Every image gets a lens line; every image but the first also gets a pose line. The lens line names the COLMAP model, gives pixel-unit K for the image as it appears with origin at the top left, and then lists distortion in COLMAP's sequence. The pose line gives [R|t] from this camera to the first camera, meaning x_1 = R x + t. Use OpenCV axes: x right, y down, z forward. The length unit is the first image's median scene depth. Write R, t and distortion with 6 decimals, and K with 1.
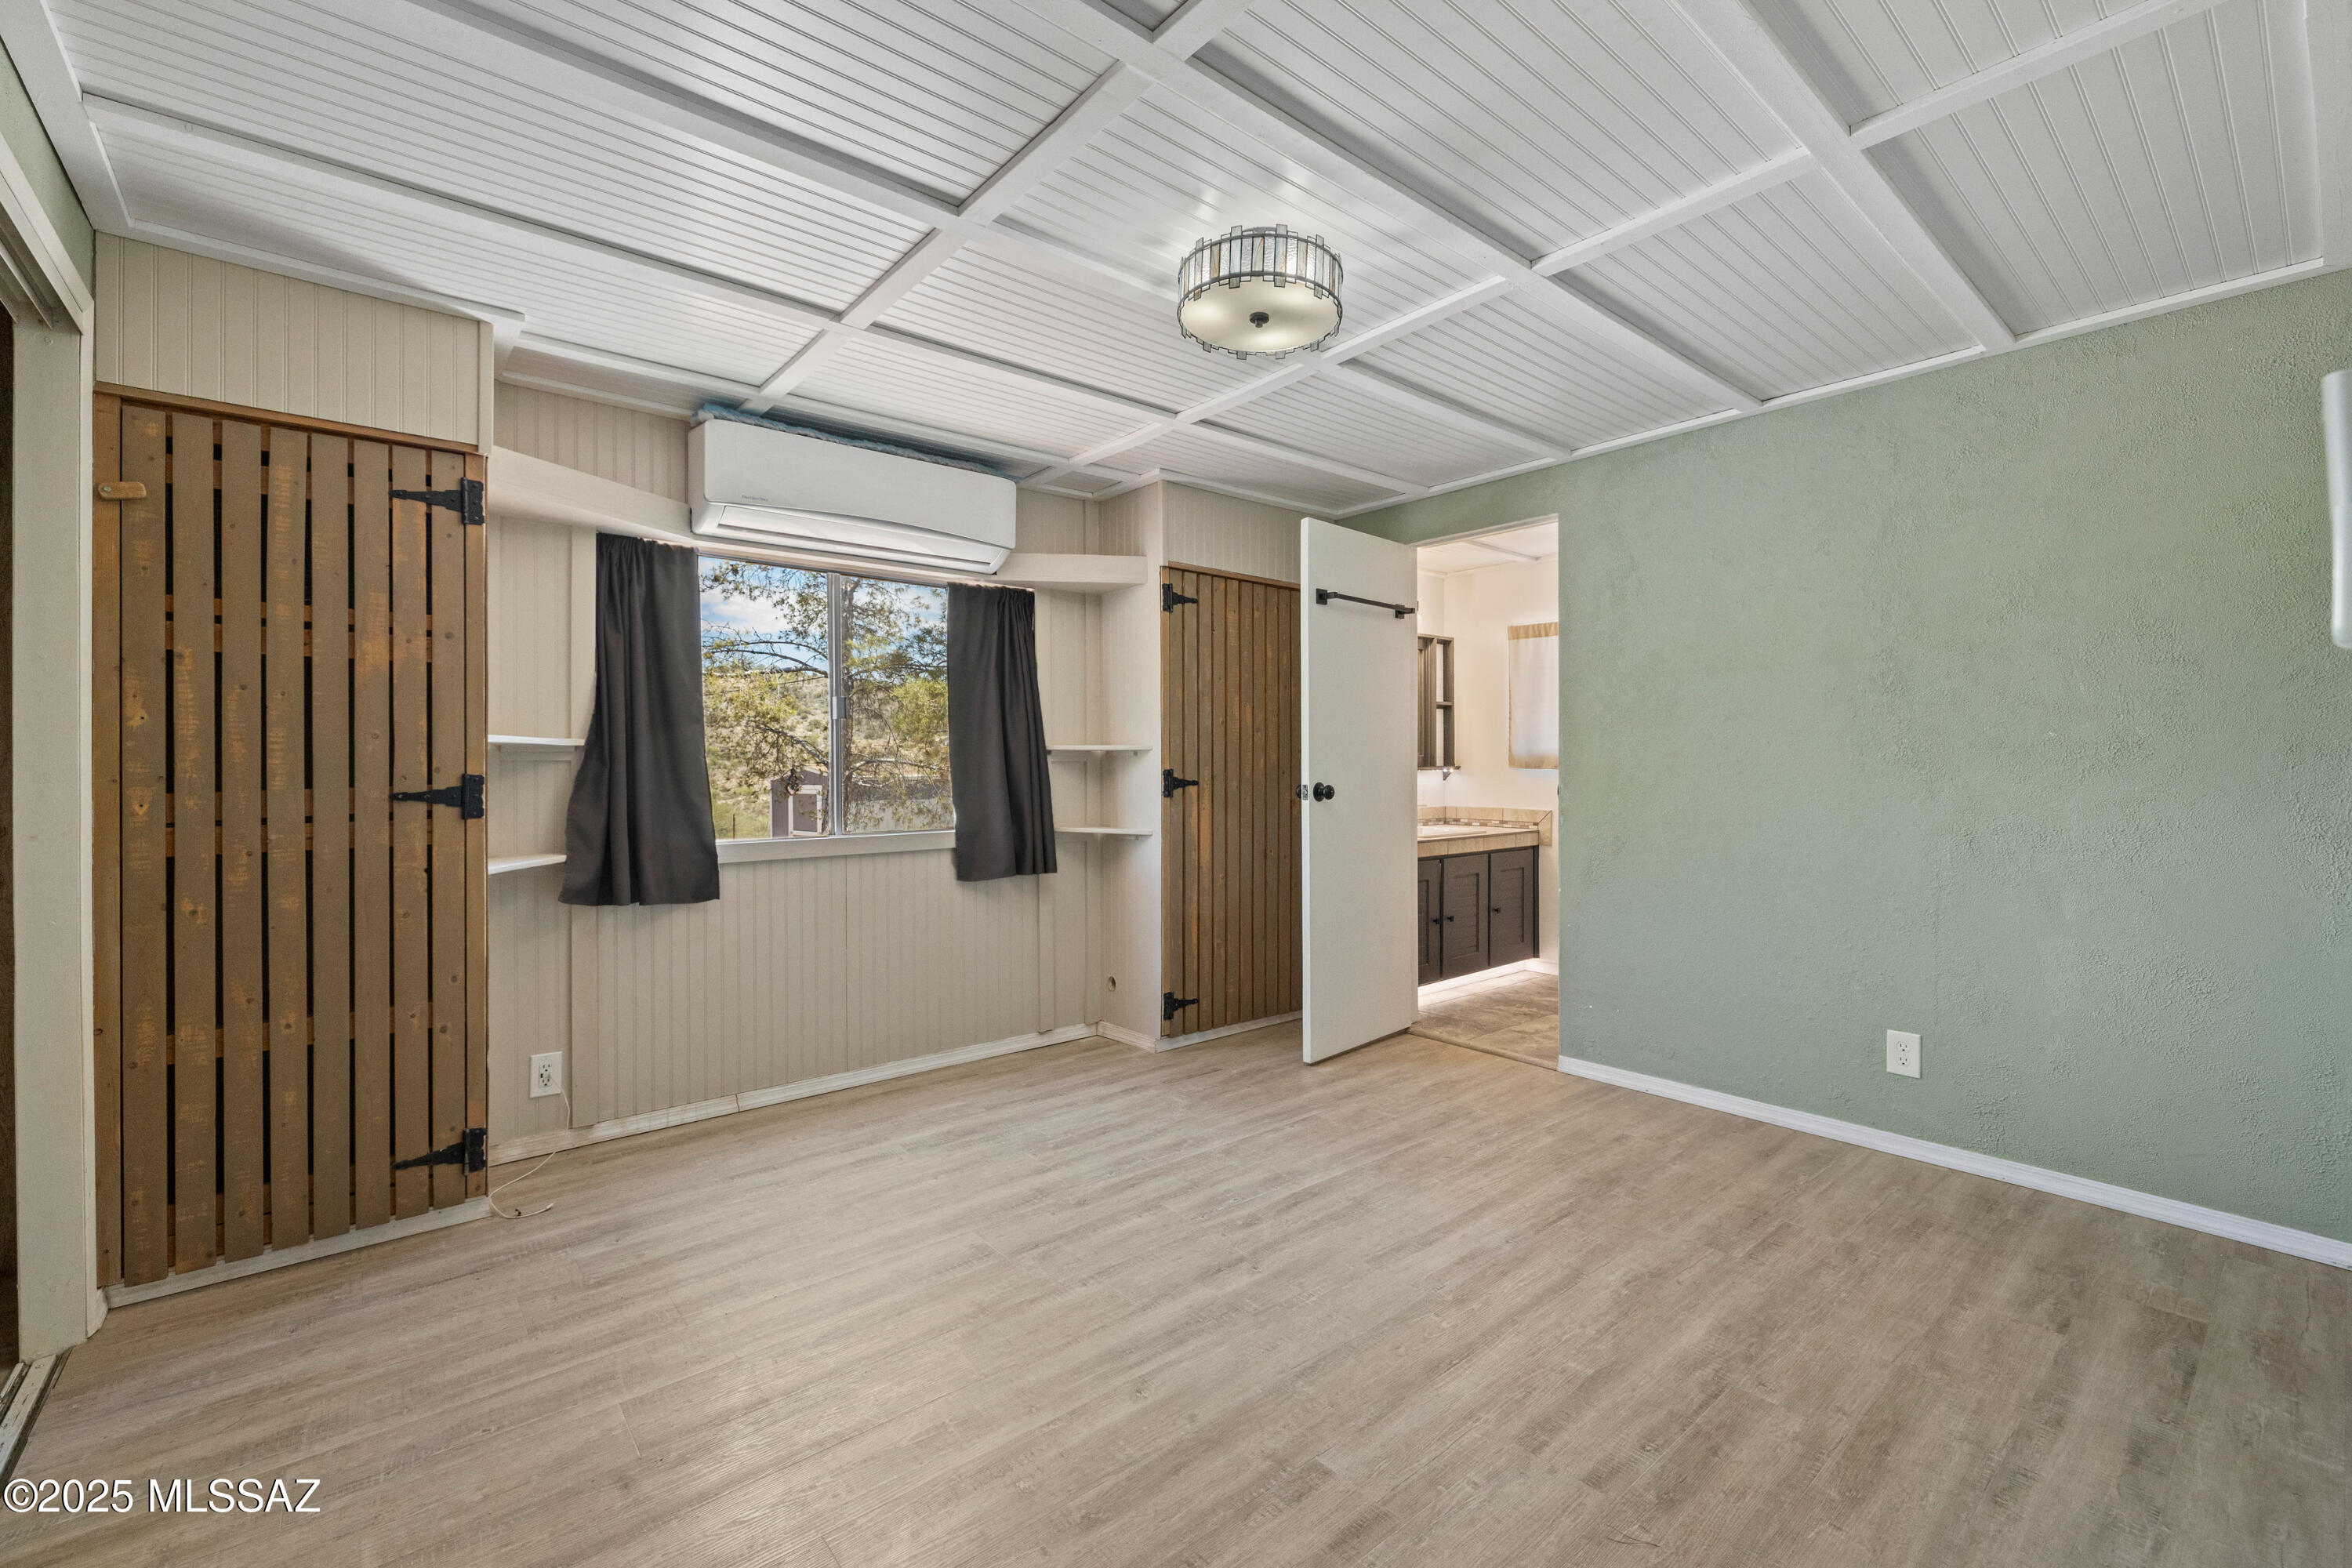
lens RADIAL K [[999.8, 0, 1180.2], [0, 999.8, 756.2], [0, 0, 1]] dist [-0.001133, 0.000263]
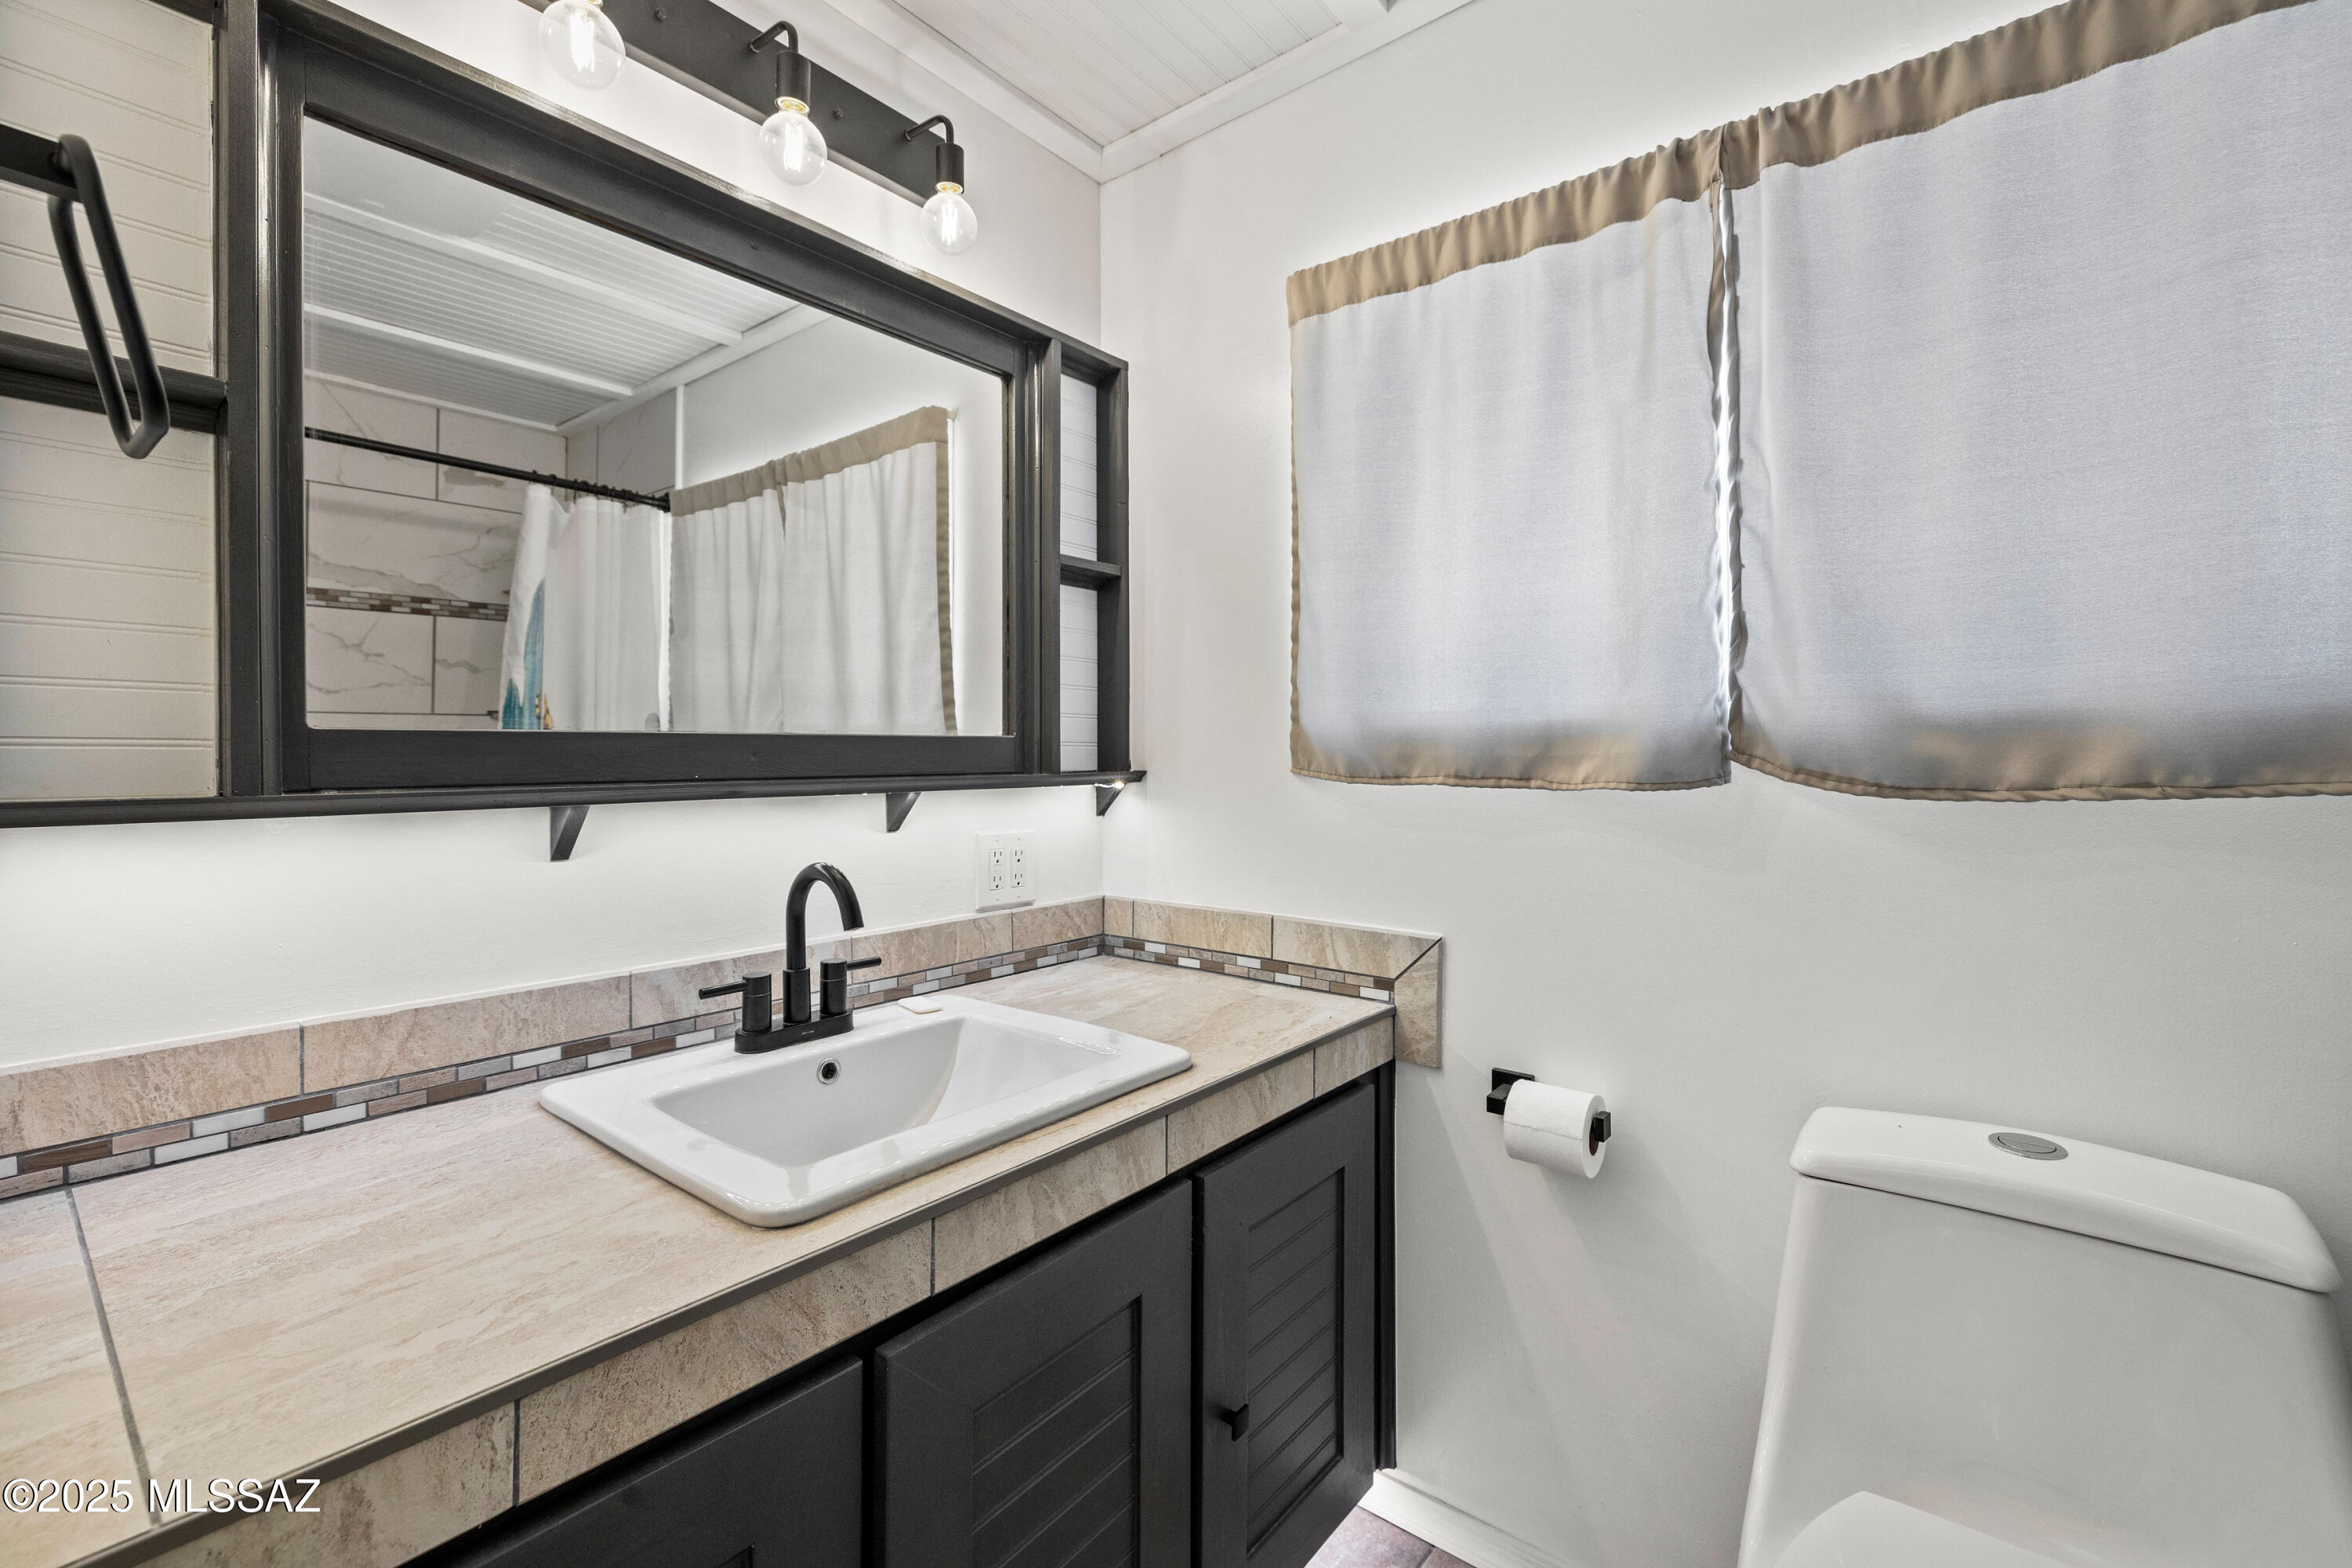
lens RADIAL K [[999.8, 0, 1180.2], [0, 999.8, 756.2], [0, 0, 1]] dist [-0.001133, 0.000263]
pose [[0.983967, -0.000066, 0.178349, 0.241432], [-0.000510, 0.999995, 0.003185, 0.004153], [-0.178348, -0.003225, 0.983962, 0.710064]]
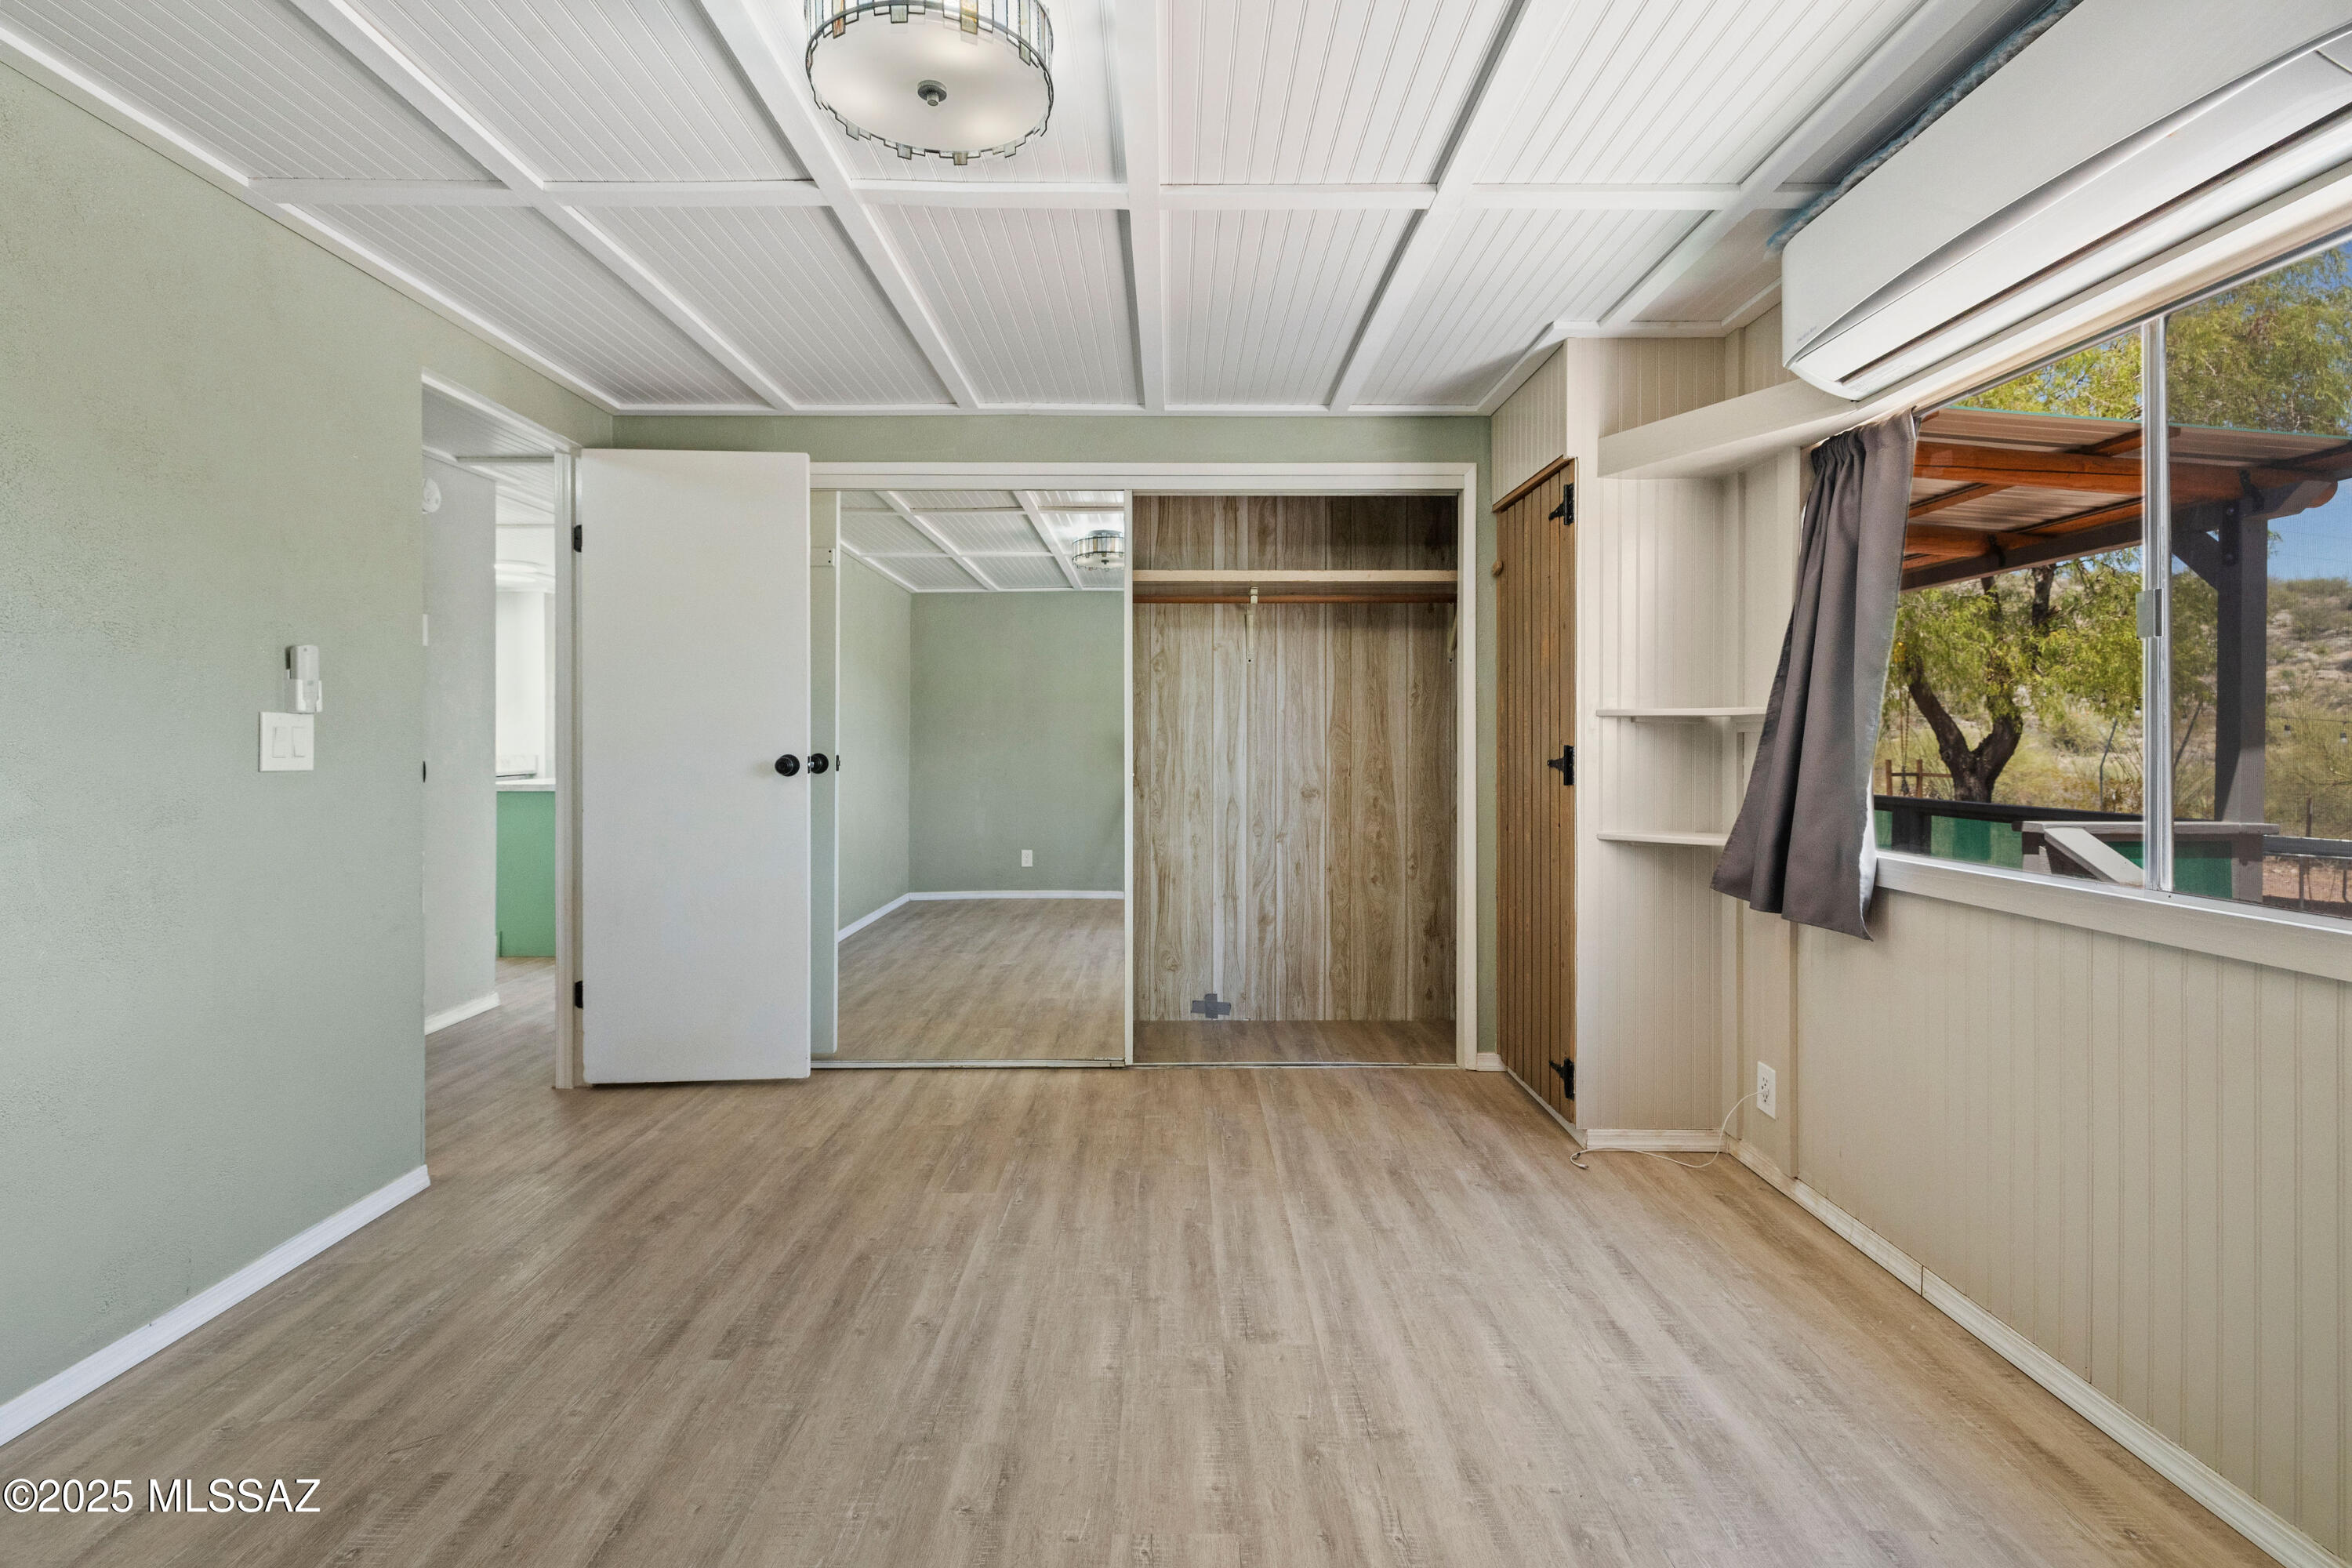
lens RADIAL K [[999.8, 0, 1180.2], [0, 999.8, 756.2], [0, 0, 1]] dist [-0.001133, 0.000263]
pose [[-0.641841, 0.019181, -0.766598, 0.437369], [0.008937, 0.999806, 0.017533, 0.004627], [0.766786, 0.004403, -0.641888, 1.392967]]
